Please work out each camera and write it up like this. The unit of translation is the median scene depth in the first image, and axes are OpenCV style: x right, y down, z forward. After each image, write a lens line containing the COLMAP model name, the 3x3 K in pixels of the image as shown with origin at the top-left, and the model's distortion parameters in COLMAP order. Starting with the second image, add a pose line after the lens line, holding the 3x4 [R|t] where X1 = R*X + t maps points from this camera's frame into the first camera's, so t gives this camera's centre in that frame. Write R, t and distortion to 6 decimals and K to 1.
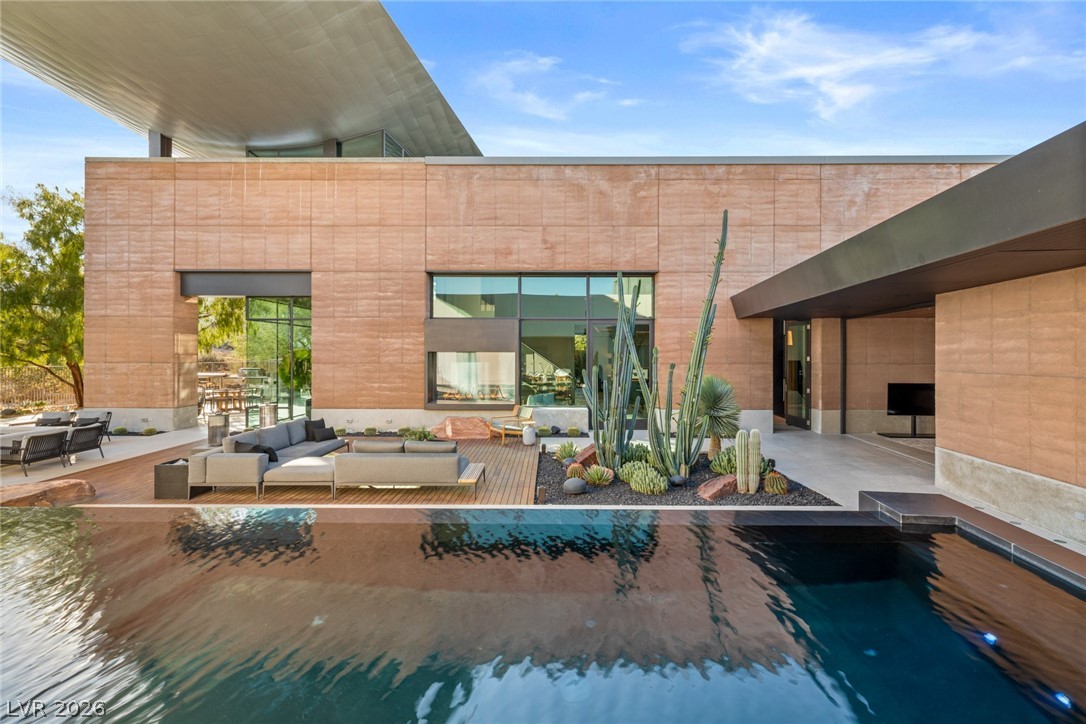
lens RADIAL K [[488.6, 0, 543.4], [0, 488.6, 356.7], [0, 0, 1]] dist [-0.001292, 0.000037]
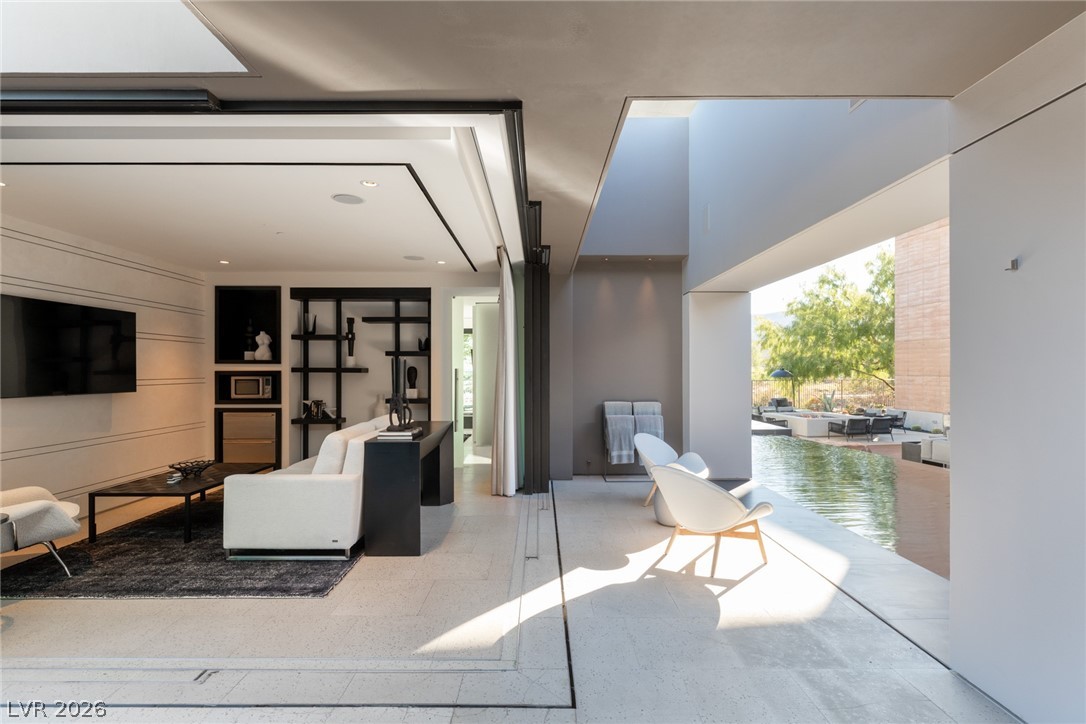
lens RADIAL K [[530.6, 0, 541.2], [0, 530.6, 366.6], [0, 0, 1]] dist [0.000375, 0.000041]
pose [[0.146715, -0.010471, -0.989123, 0.378966], [-0.004703, 0.999925, -0.011283, 0.008050], [0.989168, 0.006307, 0.146655, -0.194689]]
